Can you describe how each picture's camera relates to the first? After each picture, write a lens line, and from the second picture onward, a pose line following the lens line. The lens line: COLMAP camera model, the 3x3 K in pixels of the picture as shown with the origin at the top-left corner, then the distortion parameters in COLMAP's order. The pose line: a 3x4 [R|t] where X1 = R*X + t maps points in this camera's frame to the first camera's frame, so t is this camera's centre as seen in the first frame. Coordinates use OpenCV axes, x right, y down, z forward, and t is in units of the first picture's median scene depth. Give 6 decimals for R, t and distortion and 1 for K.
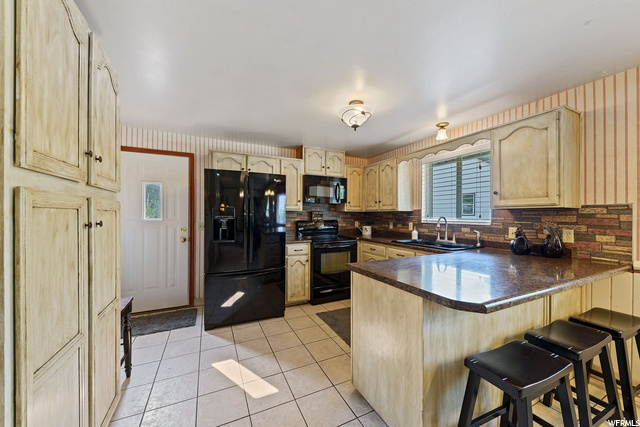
lens RADIAL K [[236.4, 0, 319.1], [0, 236.4, 214.2], [0, 0, 1]] dist [-0.001878, -0.000119]
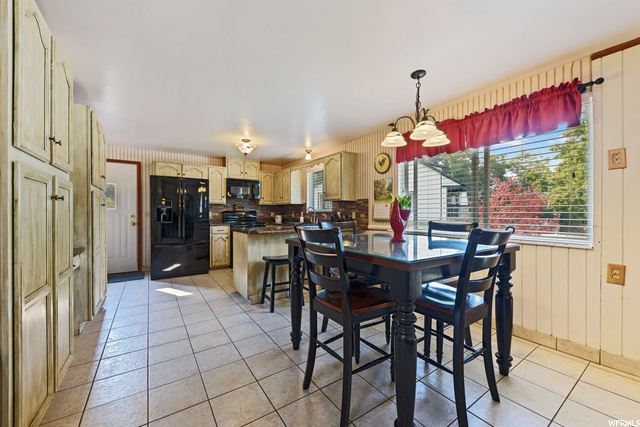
lens RADIAL K [[251.2, 0, 322.1], [0, 251.2, 214.0], [0, 0, 1]] dist [0.001442, -0.000042]
pose [[0.986906, -0.003581, 0.161257, 0.281457], [0.002176, 0.999958, 0.008892, 0.038057], [-0.161282, -0.008424, 0.986872, -0.631165]]
